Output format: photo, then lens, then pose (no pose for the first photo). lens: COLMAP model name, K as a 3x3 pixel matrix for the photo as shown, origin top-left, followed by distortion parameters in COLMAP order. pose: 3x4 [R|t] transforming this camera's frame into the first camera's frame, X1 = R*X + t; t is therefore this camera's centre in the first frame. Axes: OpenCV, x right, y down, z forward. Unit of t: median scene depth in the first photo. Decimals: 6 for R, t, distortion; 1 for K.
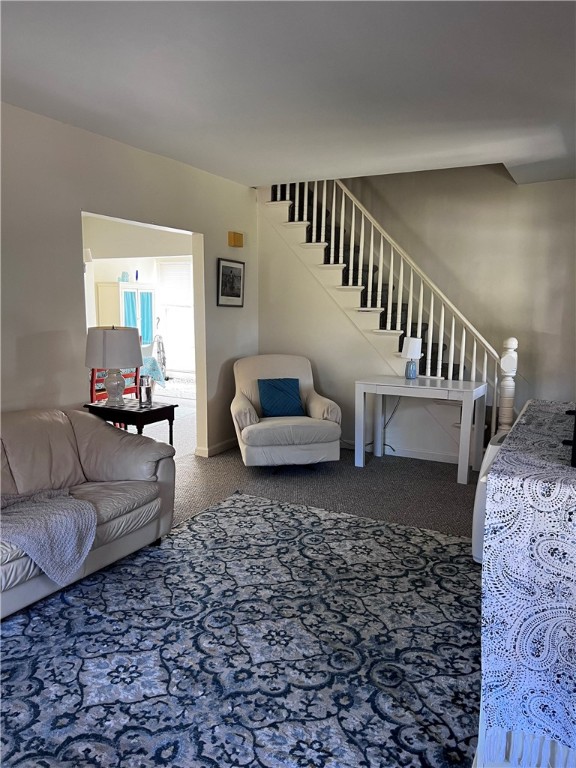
lens RADIAL K [[579.5, 0, 287.9], [0, 579.5, 384.1], [0, 0, 1]] dist [0.036308, -0.036297]
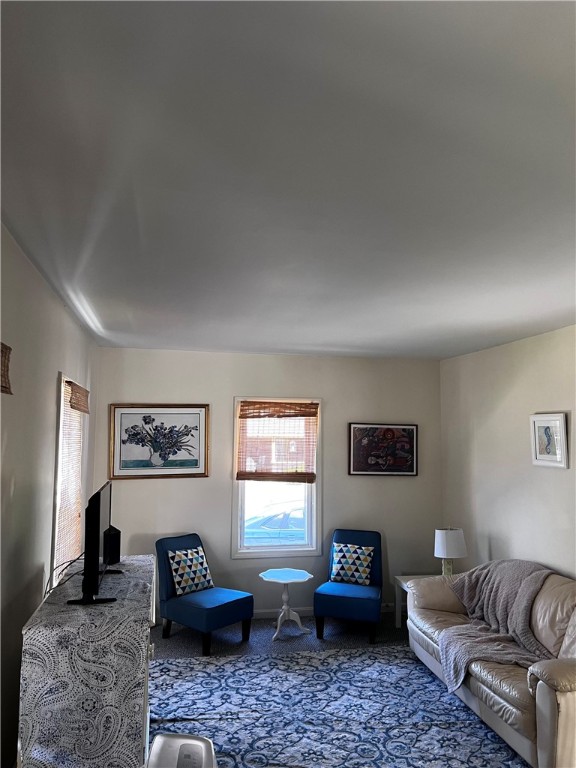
lens RADIAL K [[579.5, 0, 287.5], [0, 579.5, 384.8], [0, 0, 1]] dist [0.036308, -0.036297]
pose [[-0.774911, -0.078146, -0.627221, 1.059319], [-0.104029, 0.994564, 0.004611, -0.438280], [0.623451, 0.068822, -0.778828, 2.272099]]
